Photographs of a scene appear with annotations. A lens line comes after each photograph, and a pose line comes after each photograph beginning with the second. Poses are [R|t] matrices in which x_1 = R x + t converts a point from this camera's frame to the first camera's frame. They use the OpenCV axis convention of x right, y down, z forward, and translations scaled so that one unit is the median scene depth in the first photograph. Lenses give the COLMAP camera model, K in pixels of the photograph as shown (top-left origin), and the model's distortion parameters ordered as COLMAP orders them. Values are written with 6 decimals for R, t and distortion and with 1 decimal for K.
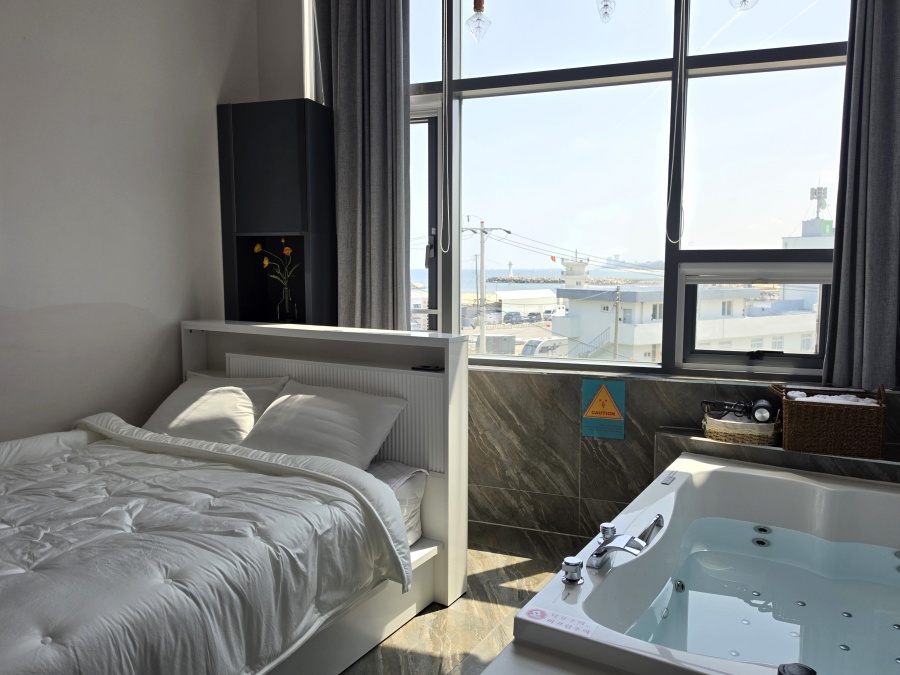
lens RADIAL K [[707.4, 0, 447.7], [0, 707.4, 314.8], [0, 0, 1]] dist [0.112476, -0.175460]
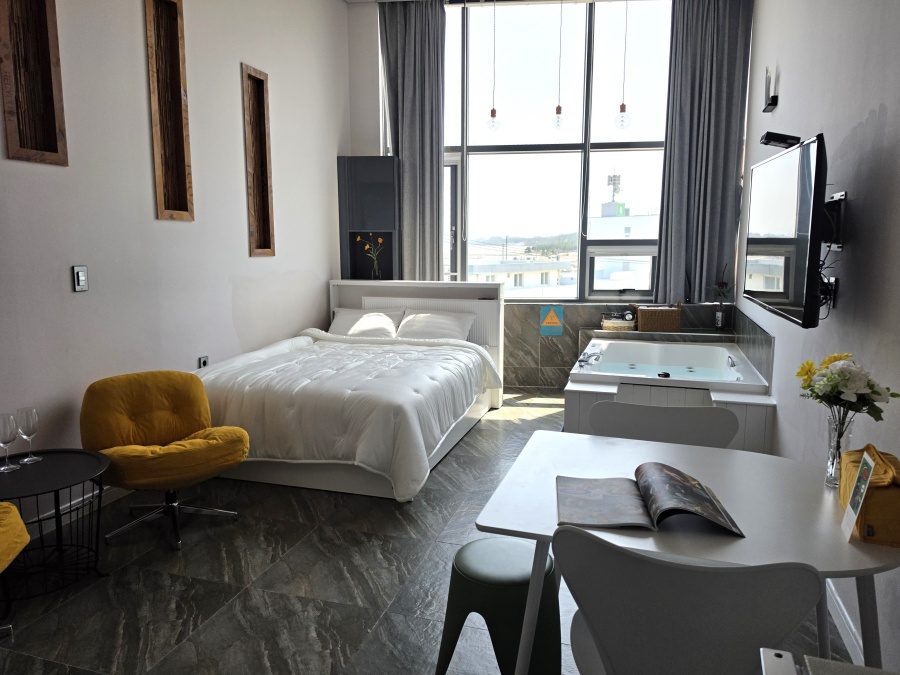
lens RADIAL K [[707.4, 0, 447.7], [0, 707.4, 314.8], [0, 0, 1]] dist [0.112476, -0.175460]
pose [[0.969872, -0.030960, 0.241641, -0.551071], [0.020882, 0.998806, 0.044156, 0.024234], [-0.242720, -0.037779, 0.969361, -0.853913]]
